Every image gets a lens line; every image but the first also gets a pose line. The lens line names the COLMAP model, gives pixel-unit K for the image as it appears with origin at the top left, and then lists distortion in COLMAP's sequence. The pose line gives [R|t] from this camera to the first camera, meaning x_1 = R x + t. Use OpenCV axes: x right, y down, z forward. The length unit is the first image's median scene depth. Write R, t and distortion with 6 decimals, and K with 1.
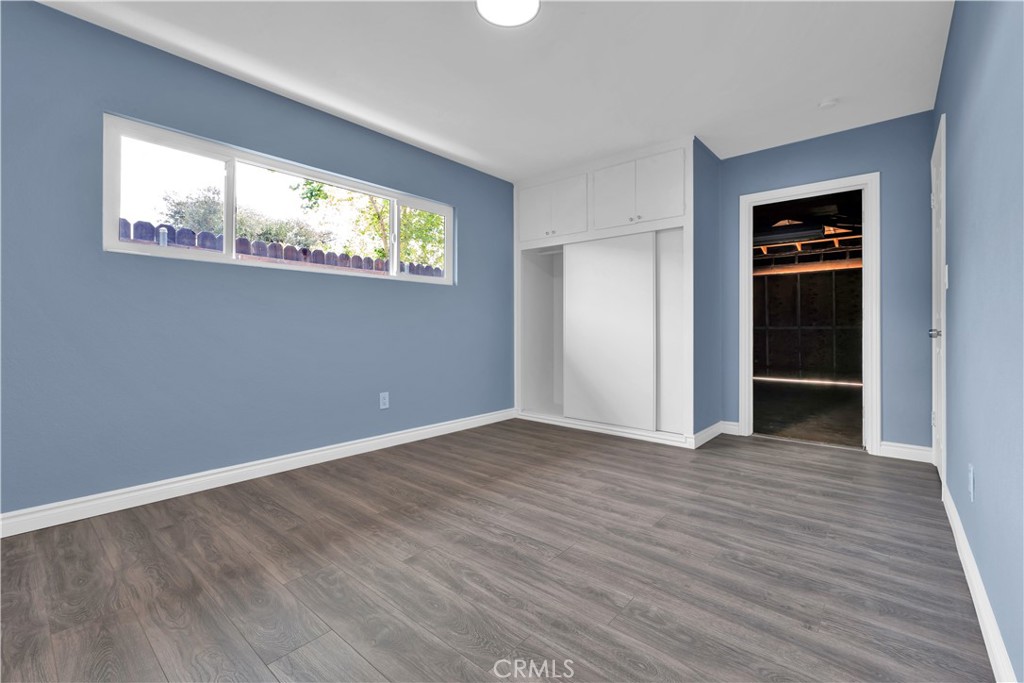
lens RADIAL K [[443.5, 0, 512.0], [0, 443.5, 341.5], [0, 0, 1]] dist [-0.000214, 0.000118]
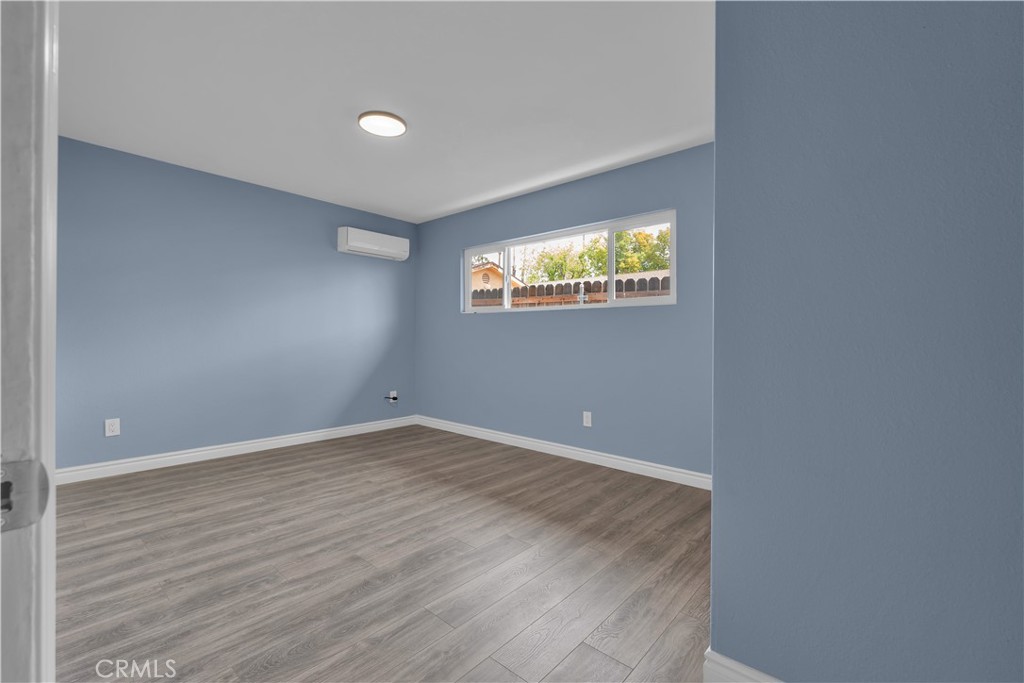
lens RADIAL K [[443.5, 0, 512.0], [0, 443.5, 341.5], [0, 0, 1]] dist [-0.000214, 0.000118]
pose [[-0.019802, 0.004450, -0.999794, 1.386181], [-0.039686, 0.999199, 0.005234, -0.095349], [0.999016, 0.039781, -0.019610, 1.422043]]
